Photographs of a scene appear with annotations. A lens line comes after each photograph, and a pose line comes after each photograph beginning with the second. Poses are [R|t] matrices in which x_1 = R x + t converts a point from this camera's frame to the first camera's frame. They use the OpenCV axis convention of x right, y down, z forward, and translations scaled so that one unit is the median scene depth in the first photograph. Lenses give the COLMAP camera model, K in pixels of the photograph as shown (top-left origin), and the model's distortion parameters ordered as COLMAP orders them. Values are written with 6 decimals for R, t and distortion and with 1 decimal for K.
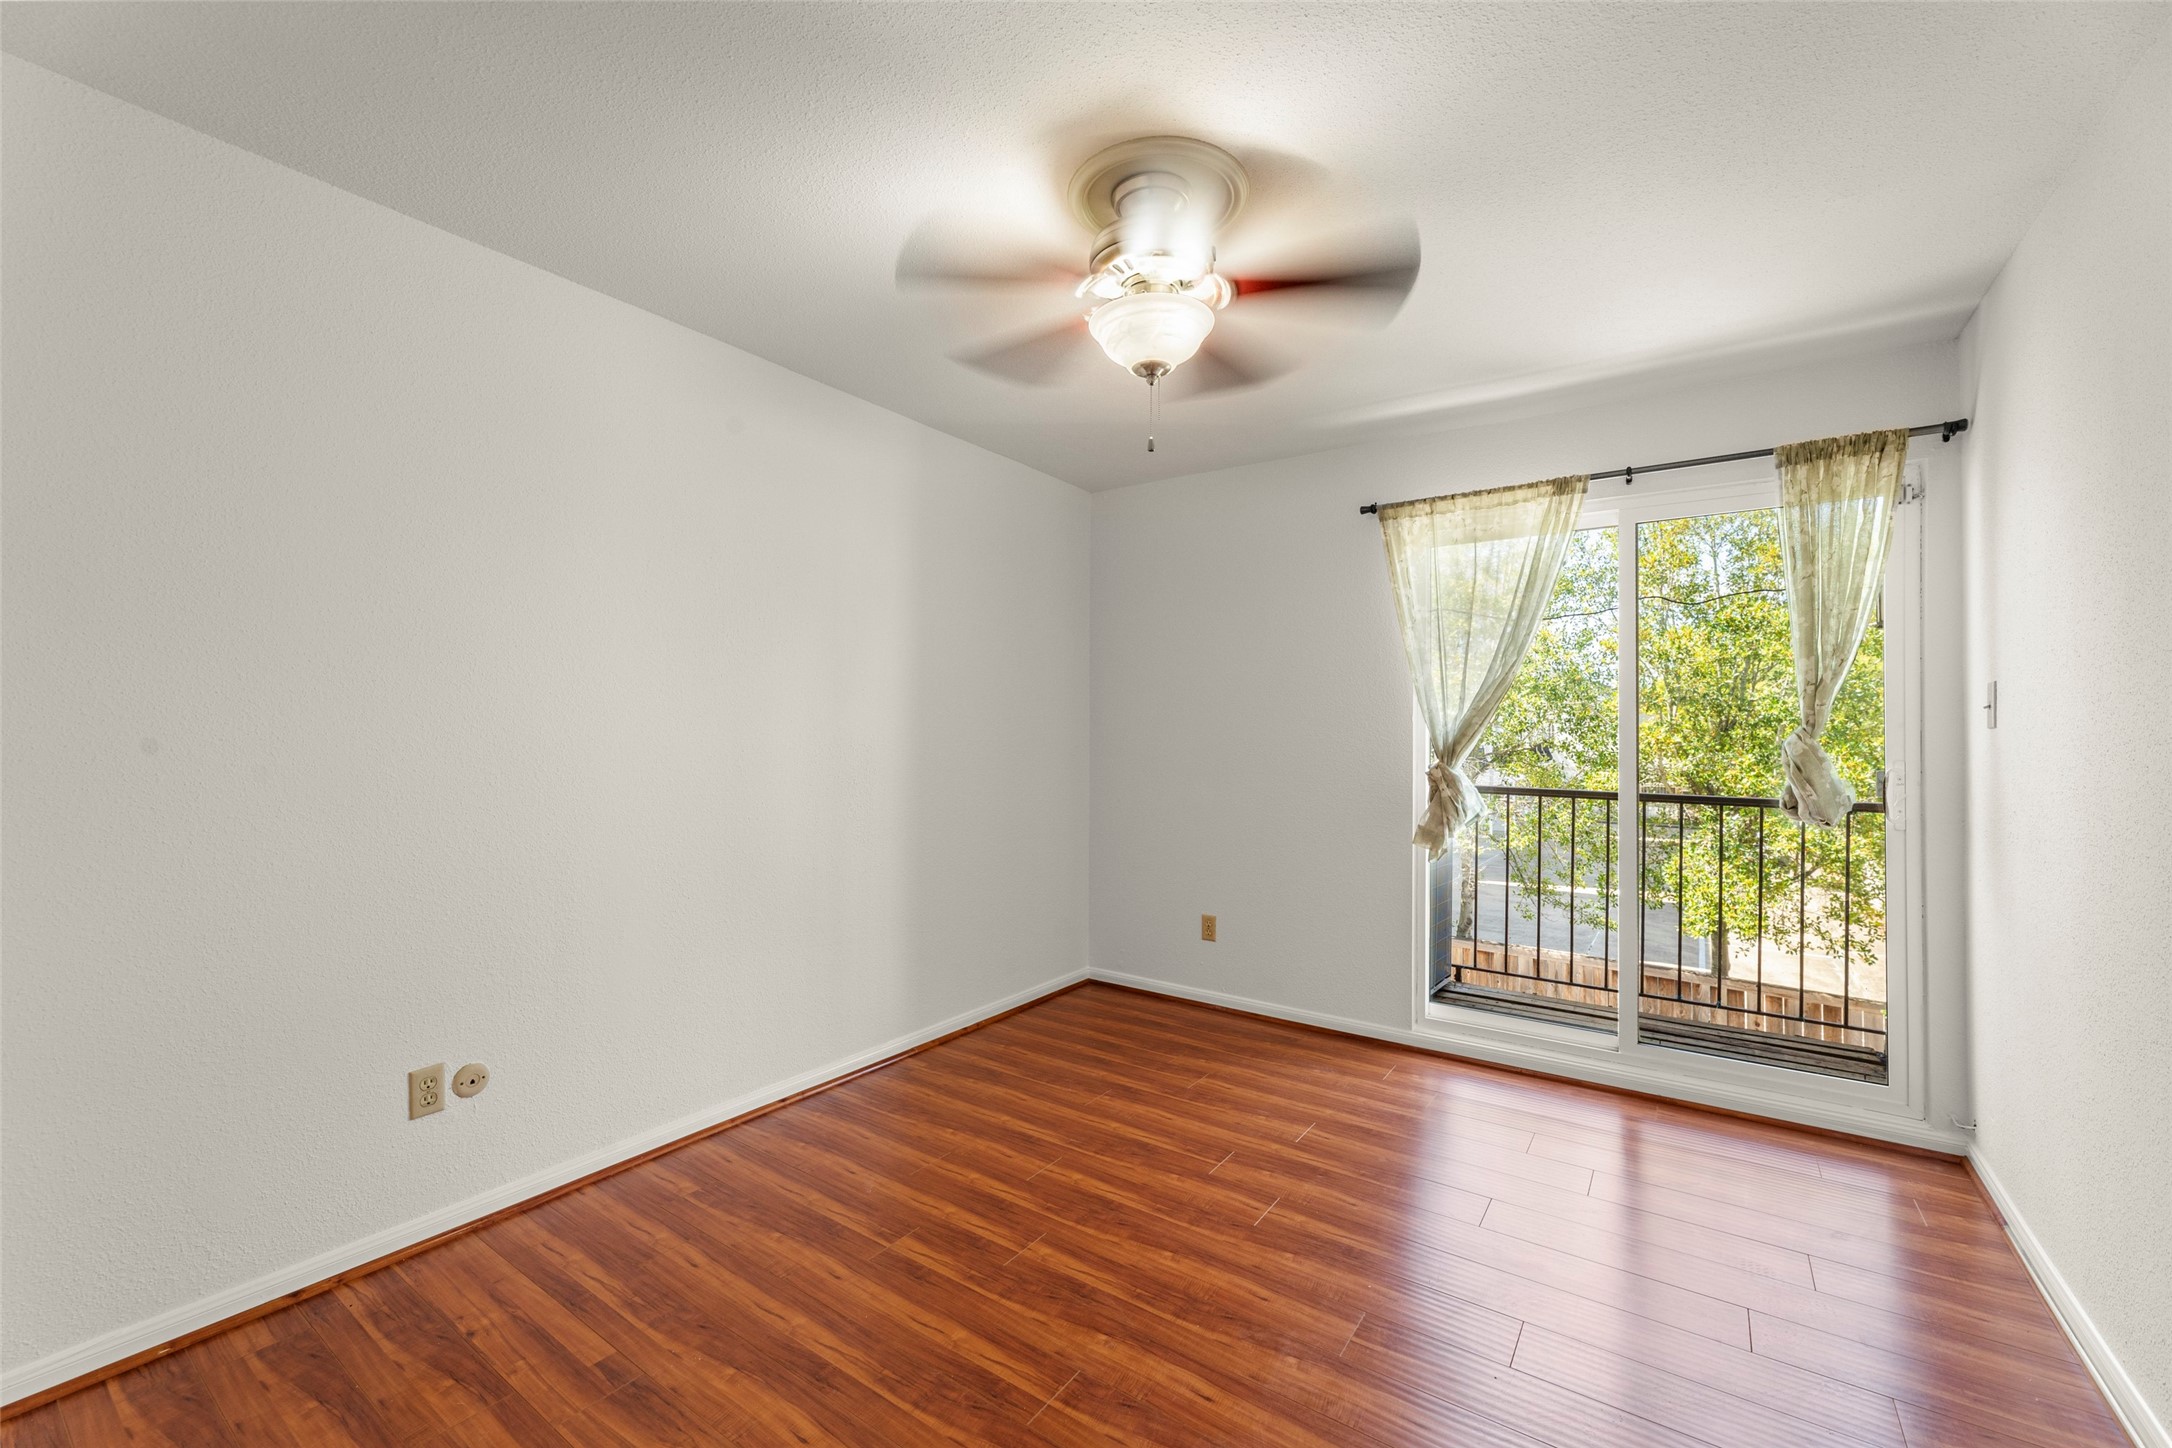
lens RADIAL K [[878.1, 0, 1084.2], [0, 878.1, 725.0], [0, 0, 1]] dist [0.000033, 0.001339]
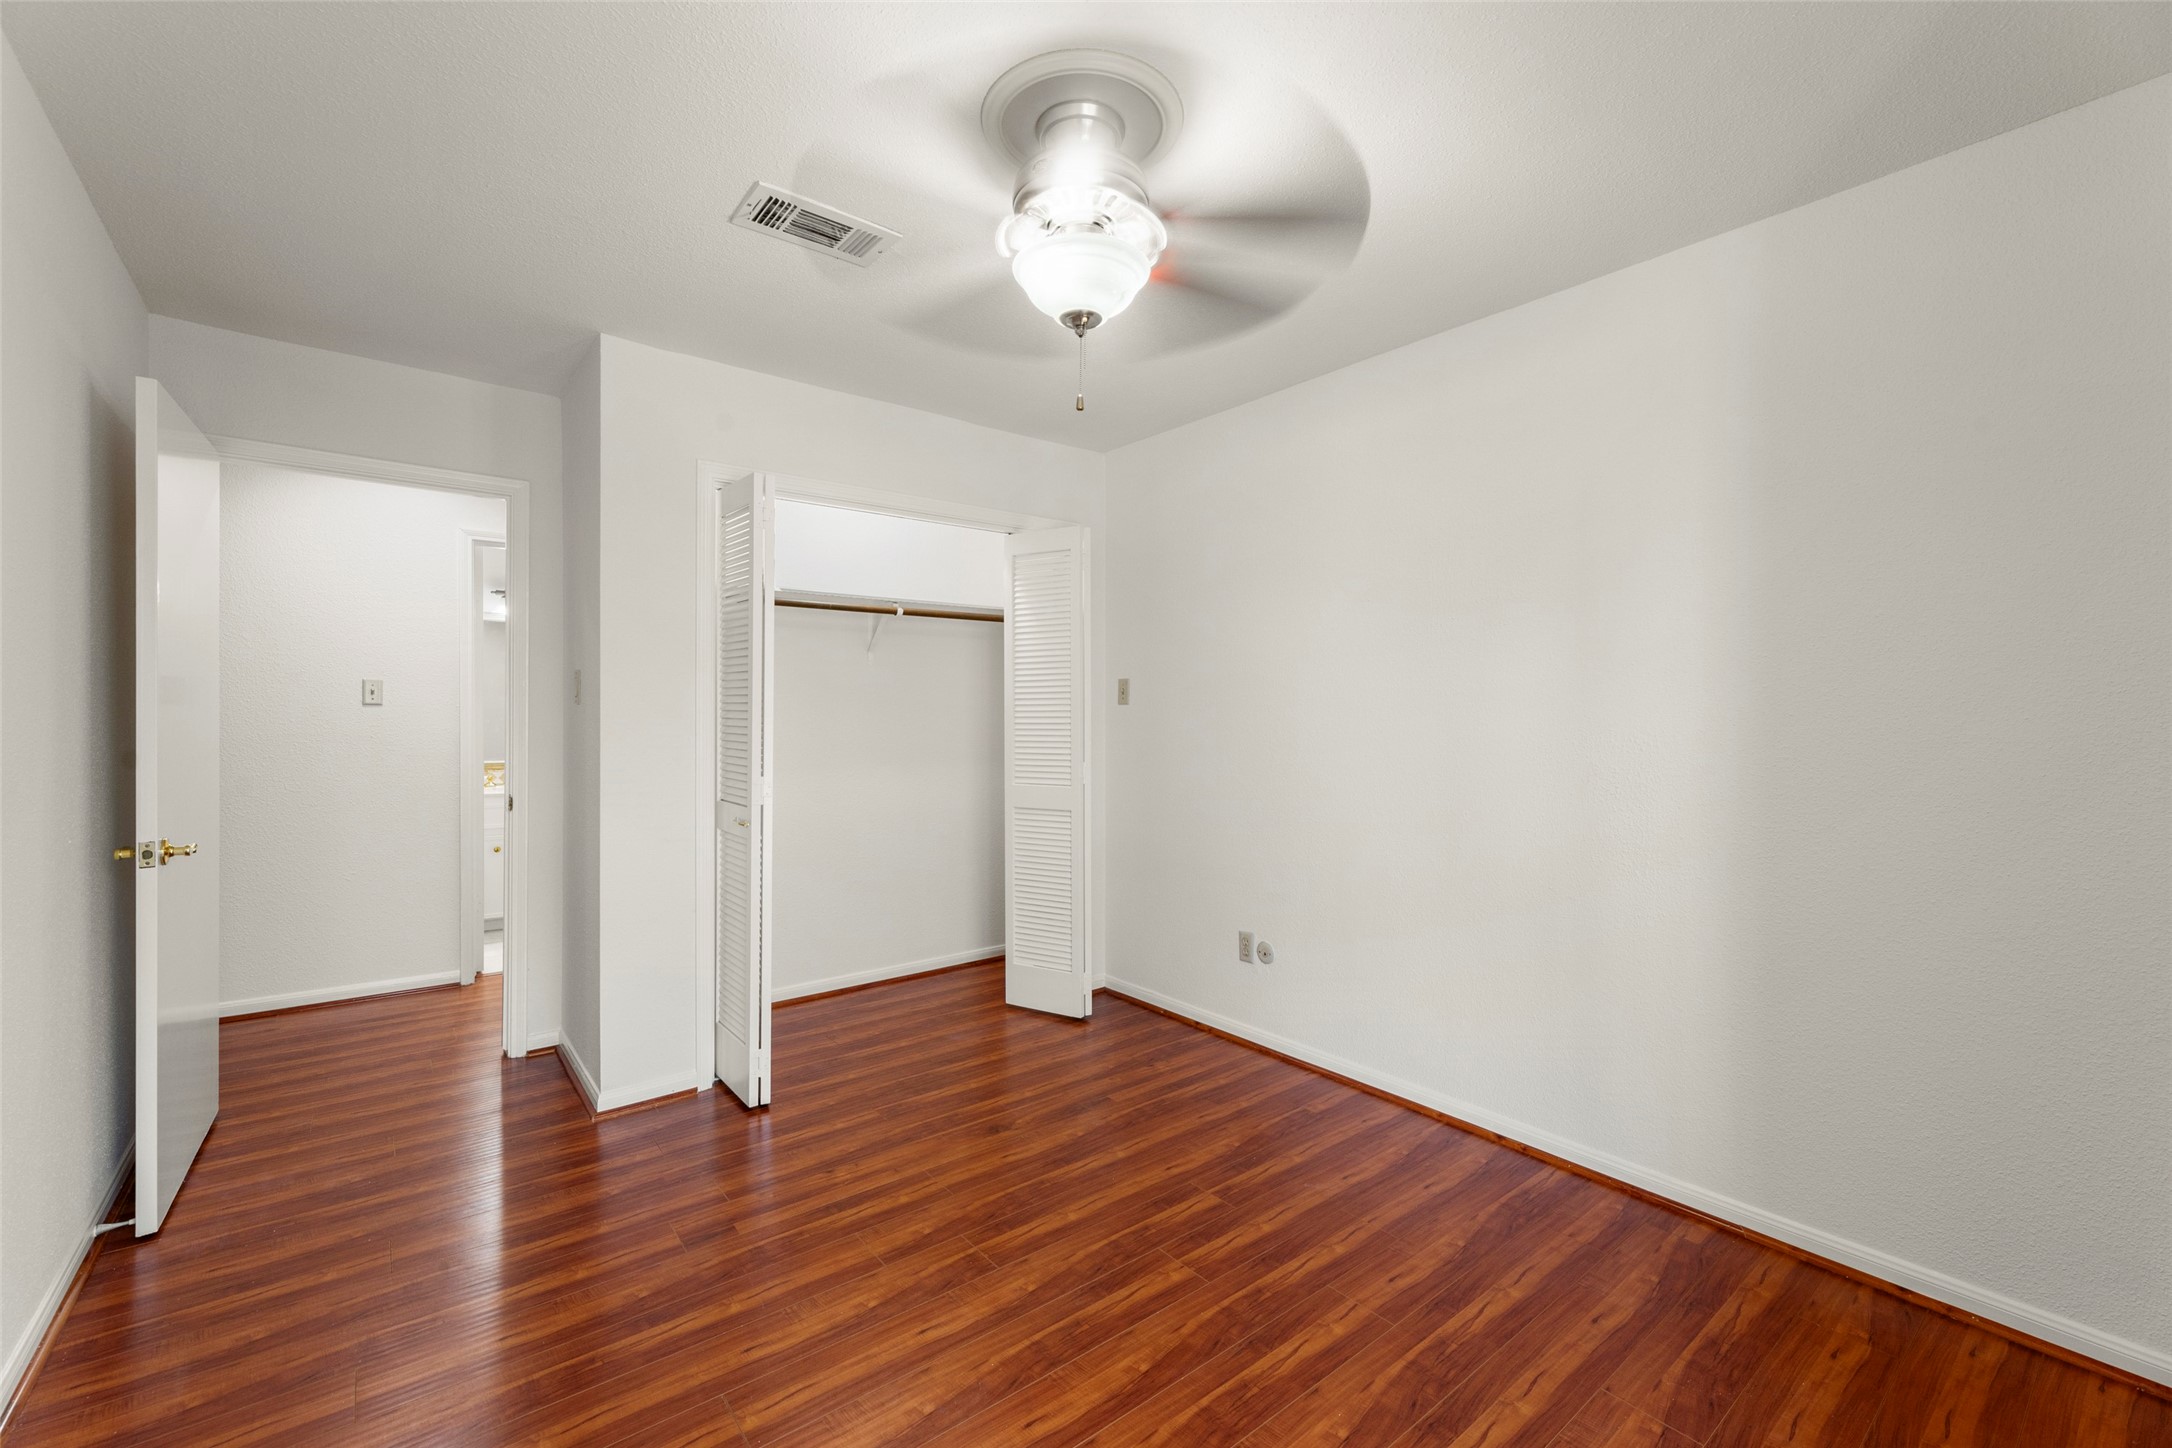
lens RADIAL K [[878.1, 0, 1080.9], [0, 878.1, 721.4], [0, 0, 1]] dist [0.000033, 0.001339]
pose [[-0.272172, 0.001249, -0.962248, 0.818326], [0.000765, 0.999999, 0.001081, 0.000791], [0.962248, -0.000442, -0.272173, 1.064577]]
